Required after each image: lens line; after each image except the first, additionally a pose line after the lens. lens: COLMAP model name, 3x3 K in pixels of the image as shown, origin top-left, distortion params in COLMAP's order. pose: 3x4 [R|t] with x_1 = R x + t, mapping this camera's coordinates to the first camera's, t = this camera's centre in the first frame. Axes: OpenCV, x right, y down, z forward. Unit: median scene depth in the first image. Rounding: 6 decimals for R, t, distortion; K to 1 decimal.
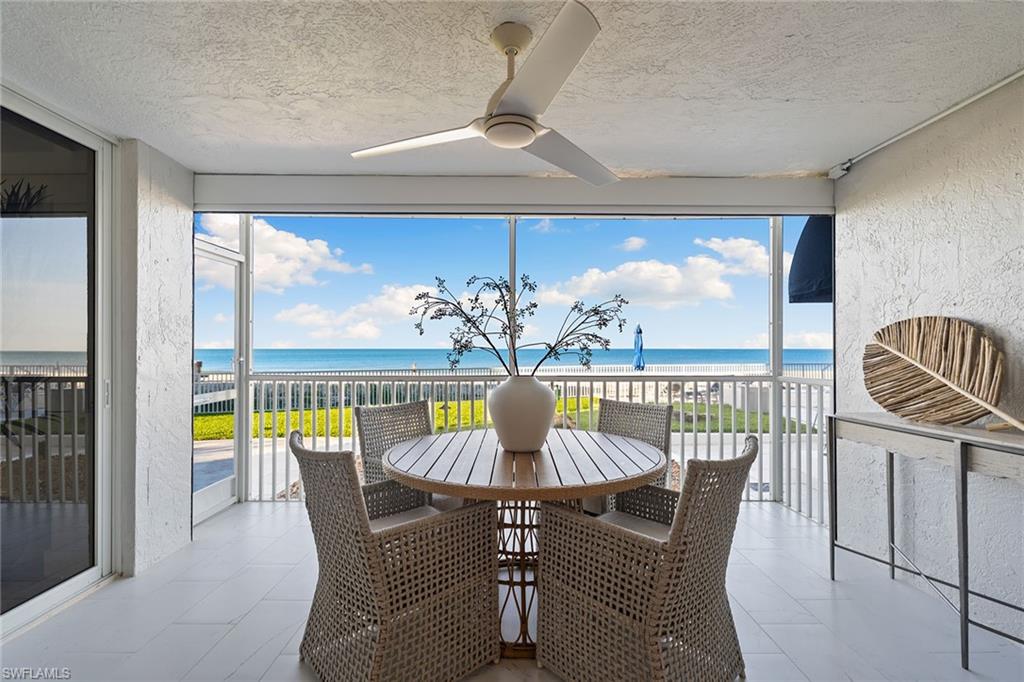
lens RADIAL K [[456.9, 0, 508.5], [0, 456.9, 347.0], [0, 0, 1]] dist [0.001087, -0.000394]
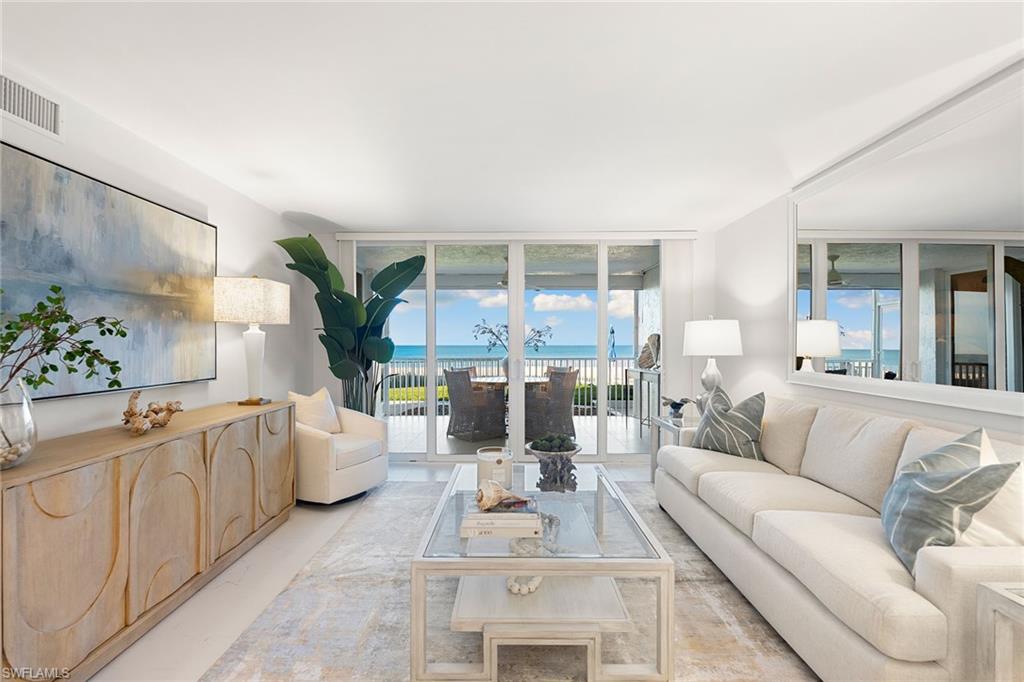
lens RADIAL K [[456.9, 0, 508.5], [0, 456.9, 347.0], [0, 0, 1]] dist [0.001087, -0.000394]
pose [[0.999975, -0.001097, -0.007007, 0.017691], [0.001198, 0.999897, 0.014310, -0.021897], [0.006991, -0.014318, 0.999873, -1.683925]]
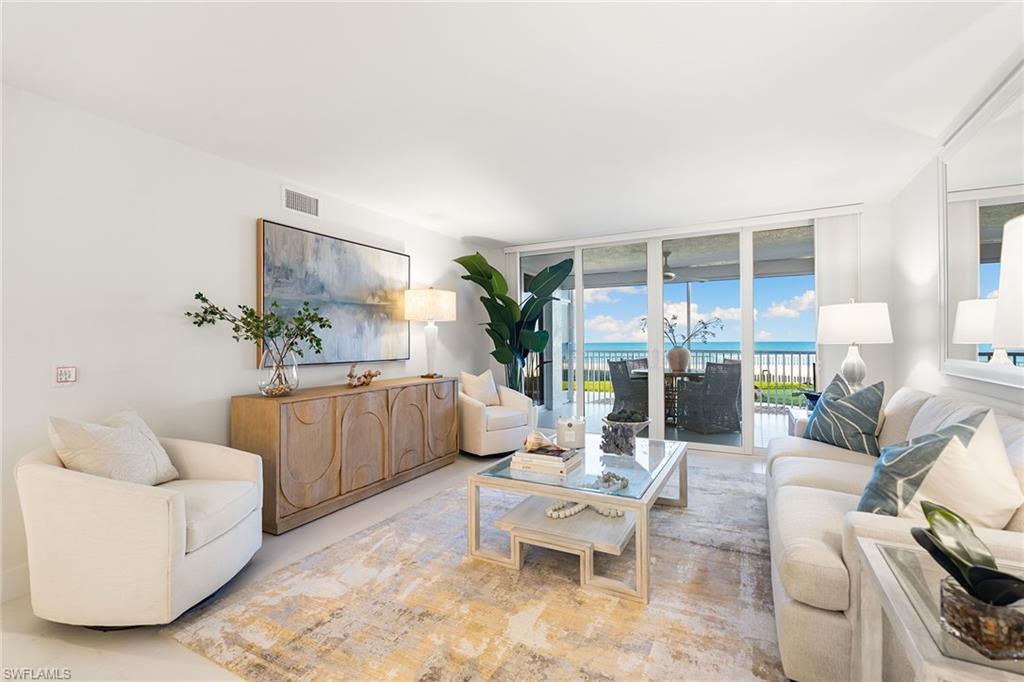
lens RADIAL K [[453.8, 0, 512.0], [0, 453.8, 341.0], [0, 0, 1]] dist [0.001381, -0.000145]
pose [[0.881610, -0.008176, -0.471908, 0.411029], [0.011502, 0.999925, 0.004164, 0.004677], [0.471839, -0.009099, 0.881638, -1.842905]]
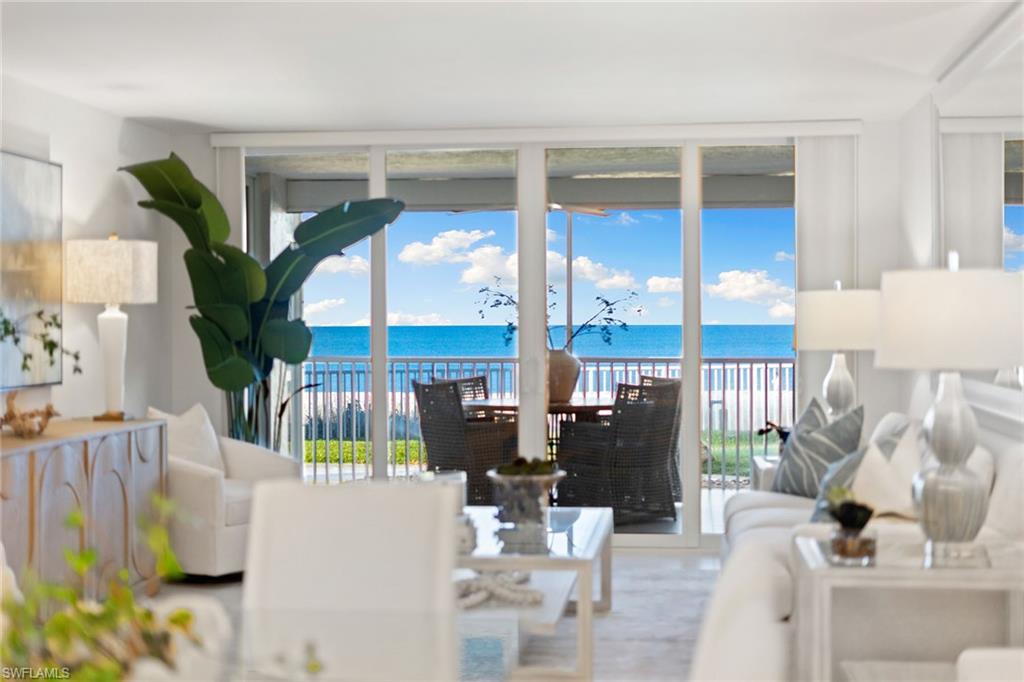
lens RADIAL K [[1472.4, 0, 512.0], [0, 1472.4, 341.0], [0, 0, 1]] dist [0.005223, 0.038627]
pose [[0.992862, -0.002666, -0.119242, 0.379107], [0.005233, 0.999761, 0.021219, -0.051933], [0.119157, -0.021691, 0.992639, -3.058410]]
